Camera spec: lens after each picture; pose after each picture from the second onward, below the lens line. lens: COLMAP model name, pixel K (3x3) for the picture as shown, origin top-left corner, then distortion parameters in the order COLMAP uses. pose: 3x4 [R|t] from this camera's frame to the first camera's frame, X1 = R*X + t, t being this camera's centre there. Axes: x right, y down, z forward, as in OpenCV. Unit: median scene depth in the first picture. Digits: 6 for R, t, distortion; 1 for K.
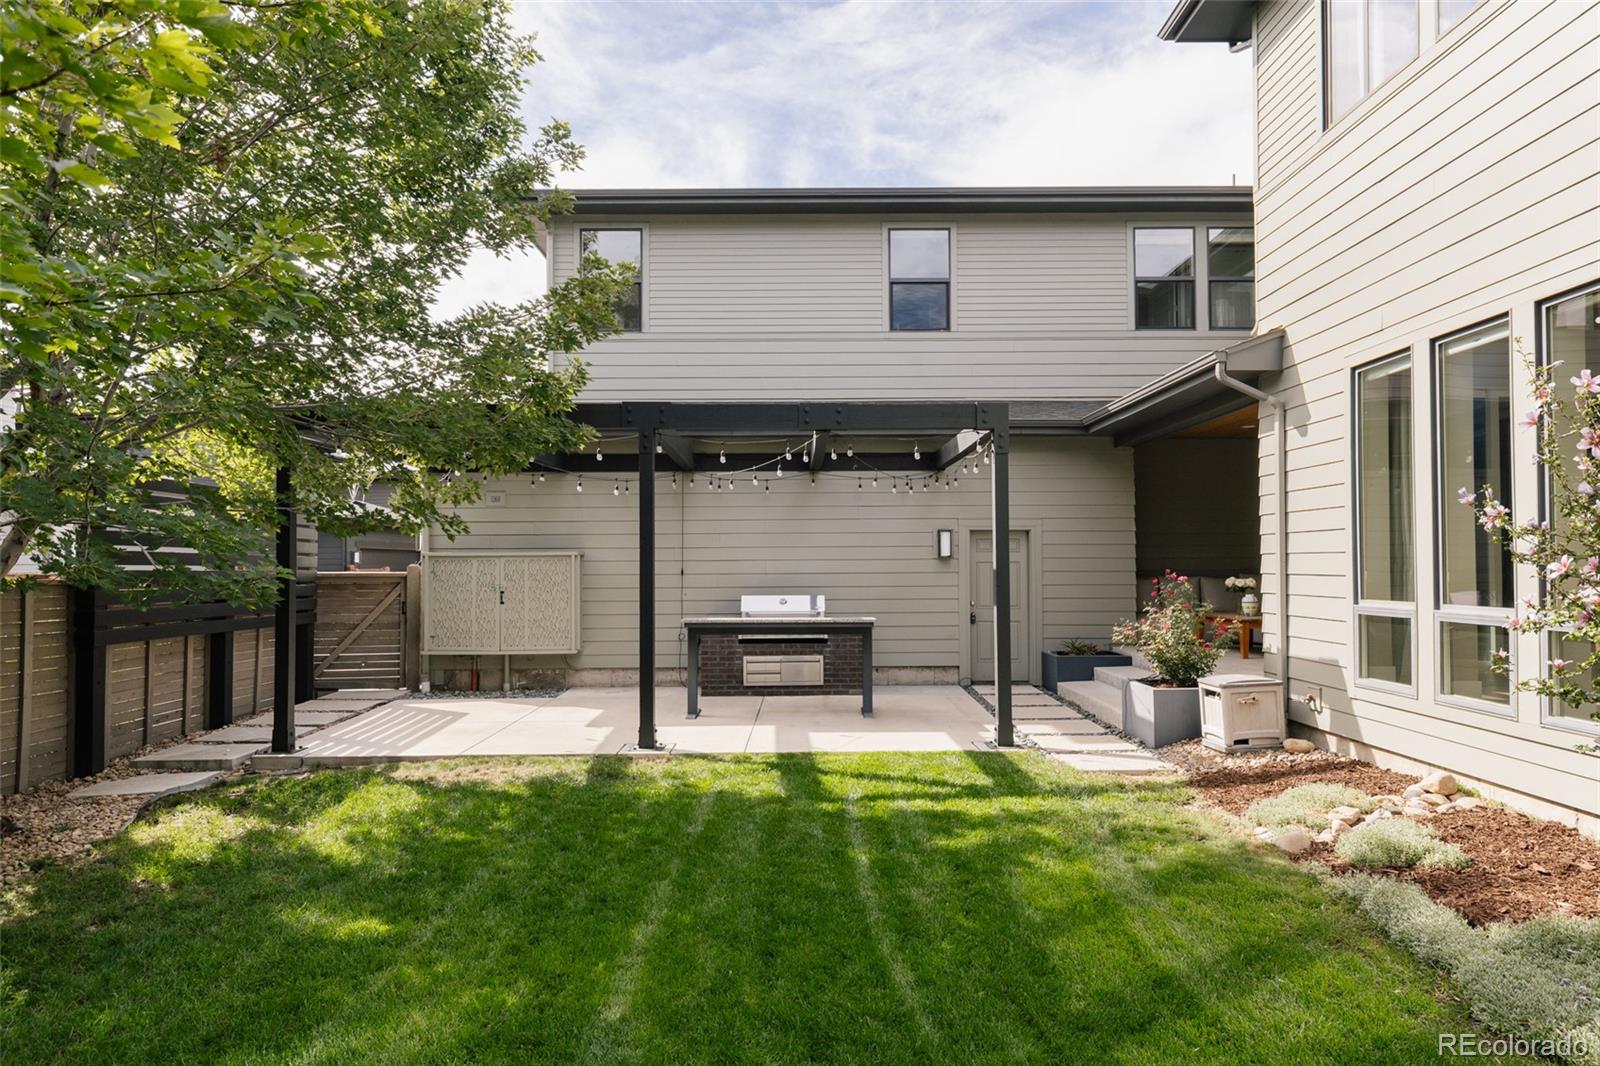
lens RADIAL K [[951.2, 0, 803.0], [0, 951.2, 542.2], [0, 0, 1]] dist [-0.001167, -0.002534]
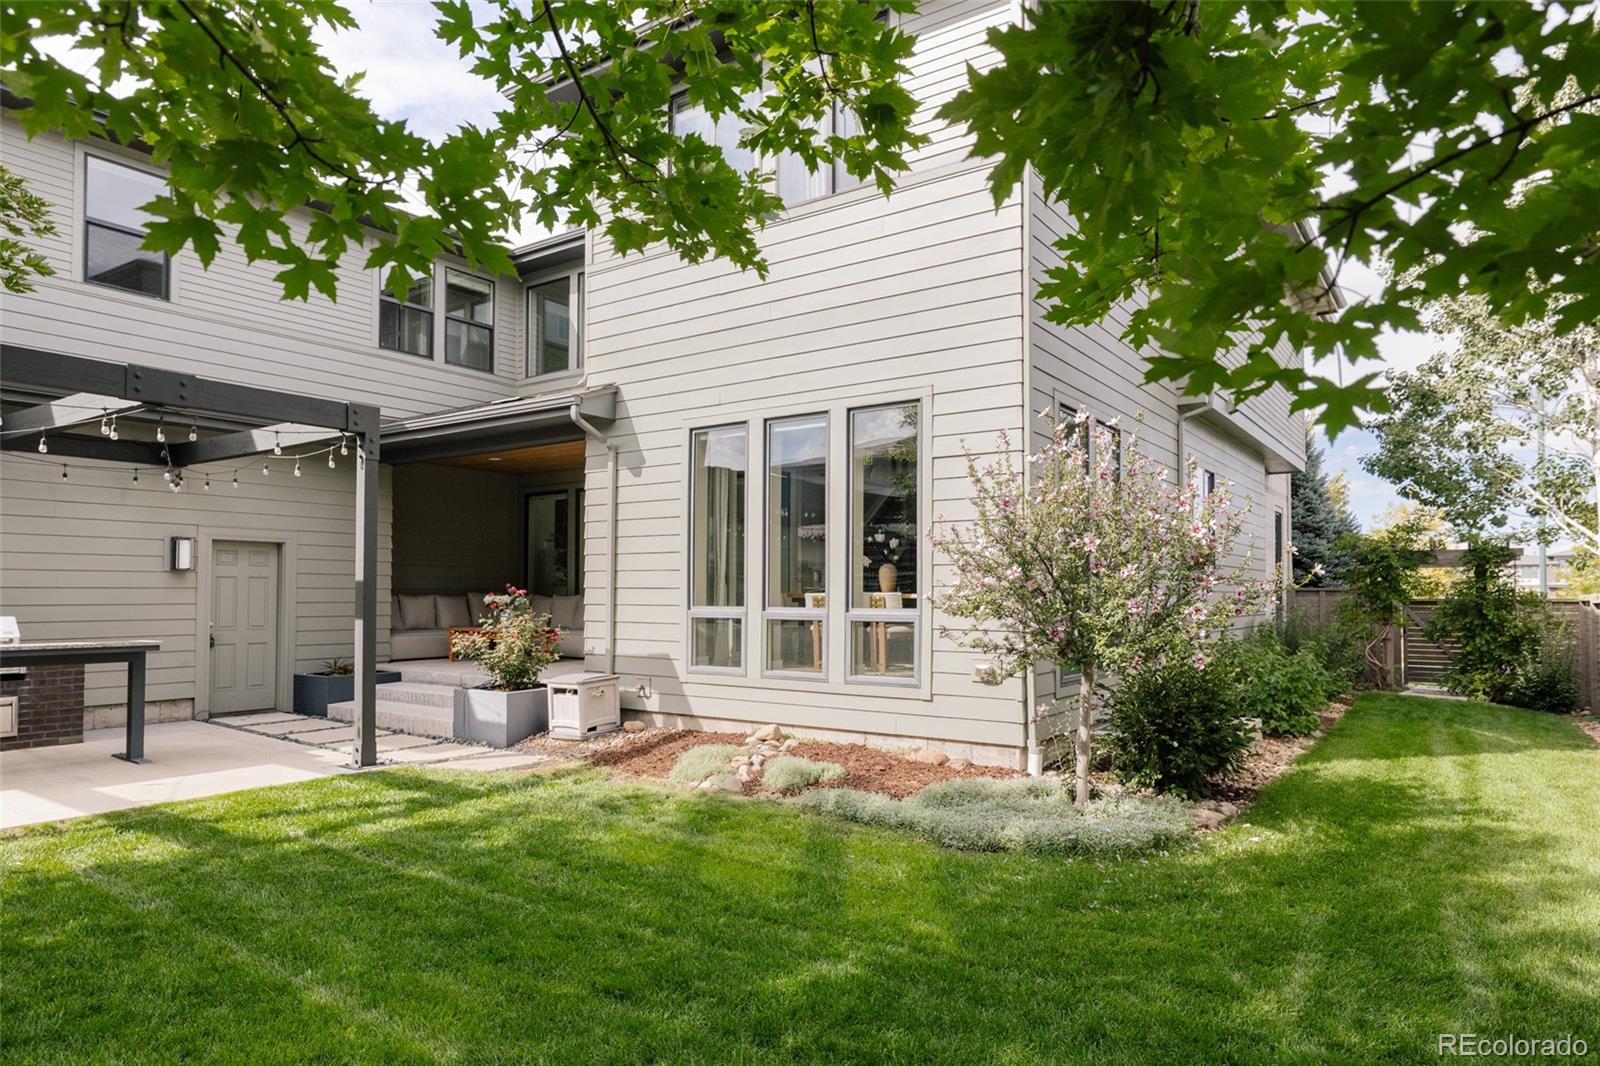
lens RADIAL K [[951.2, 0, 796.5], [0, 951.2, 563.4], [0, 0, 1]] dist [-0.001167, -0.002534]
pose [[0.586238, 0.032369, 0.809492, -0.354546], [-0.025941, 0.999439, -0.021178, 0.023082], [-0.809723, -0.008584, 0.586749, 0.105804]]
